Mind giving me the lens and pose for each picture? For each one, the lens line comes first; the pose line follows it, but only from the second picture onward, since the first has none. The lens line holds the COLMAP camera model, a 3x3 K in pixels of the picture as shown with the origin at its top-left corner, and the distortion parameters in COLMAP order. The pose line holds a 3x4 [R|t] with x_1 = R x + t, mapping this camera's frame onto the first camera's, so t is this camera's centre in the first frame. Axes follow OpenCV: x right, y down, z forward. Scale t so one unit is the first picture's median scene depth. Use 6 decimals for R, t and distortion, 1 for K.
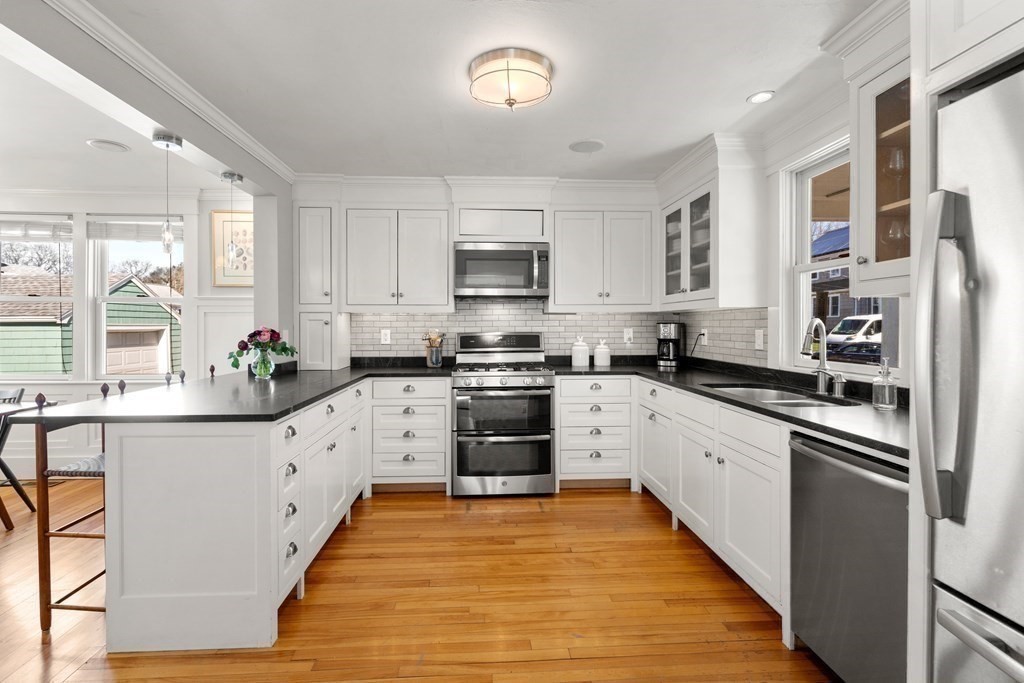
lens RADIAL K [[467.8, 0, 507.1], [0, 467.8, 329.8], [0, 0, 1]] dist [0.002070, 0.000829]
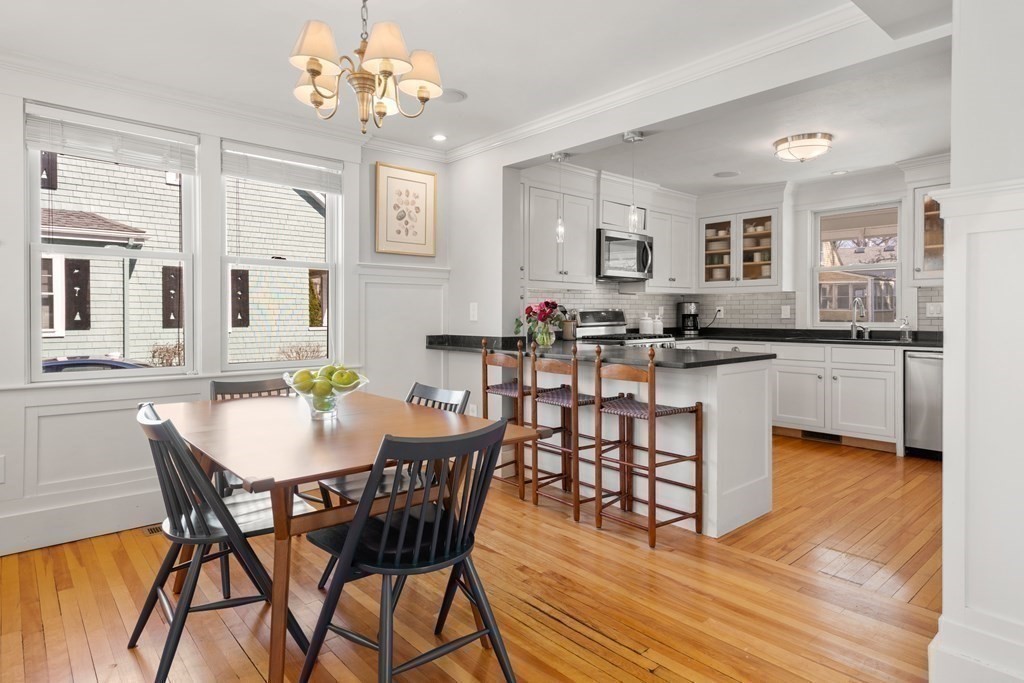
lens RADIAL K [[559.2, 0, 503.0], [0, 559.2, 321.1], [0, 0, 1]] dist [0.008074, 0.002986]
pose [[0.789263, -0.008098, 0.614001, -1.146894], [0.006950, 0.999967, 0.004254, 0.030938], [-0.614015, 0.000910, 0.789293, 0.070376]]
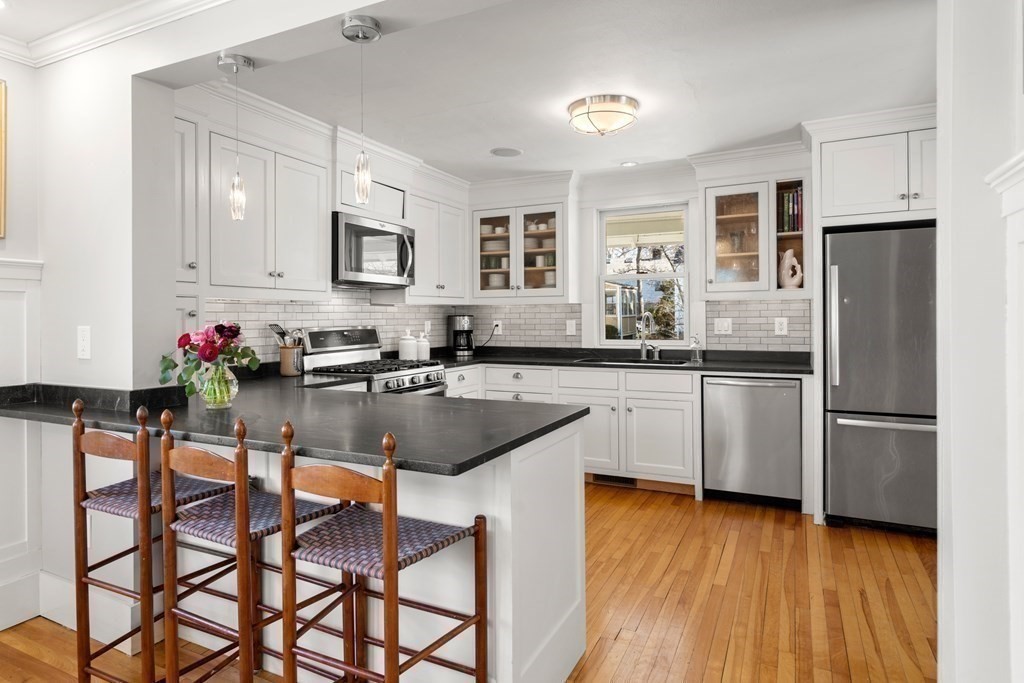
lens RADIAL K [[584.4, 0, 502.2], [0, 584.4, 321.7], [0, 0, 1]] dist [0.007396, 0.001515]
pose [[0.496735, -0.007047, 0.867874, -0.834053], [0.014426, 0.999896, -0.000138, 0.001369], [-0.867783, 0.012588, 0.496784, 0.278314]]
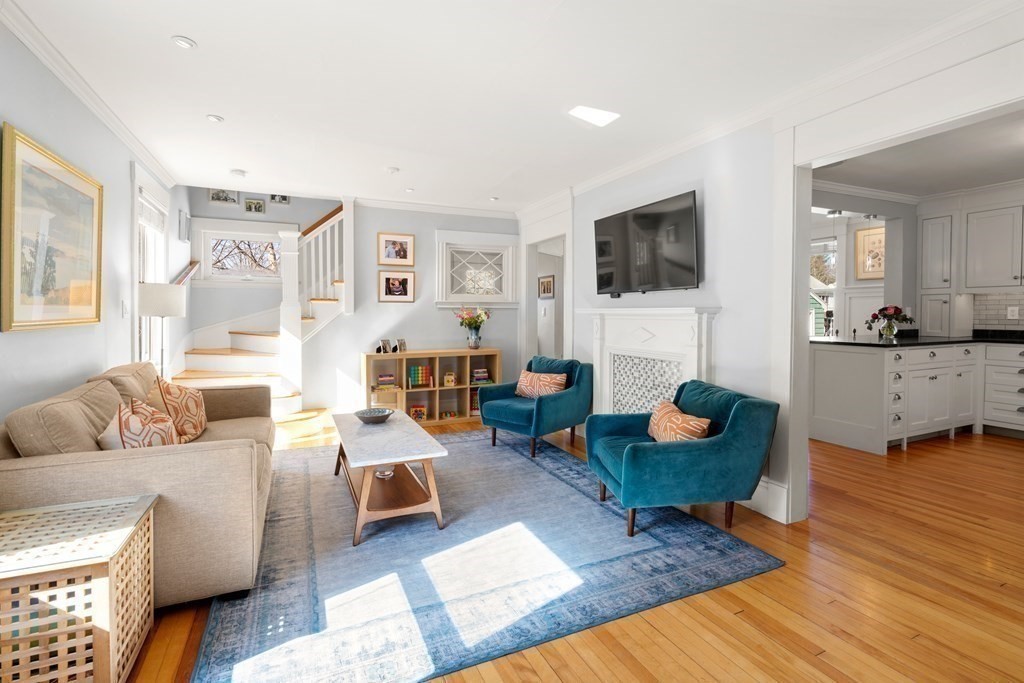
lens RADIAL K [[467.8, 0, 499.2], [0, 467.8, 321.5], [0, 0, 1]] dist [0.002070, 0.000829]
pose [[0.355409, 0.017630, -0.934544, 0.415838], [-0.006957, 0.999844, 0.016216, 0.028406], [0.934685, 0.000739, 0.355477, -0.673295]]
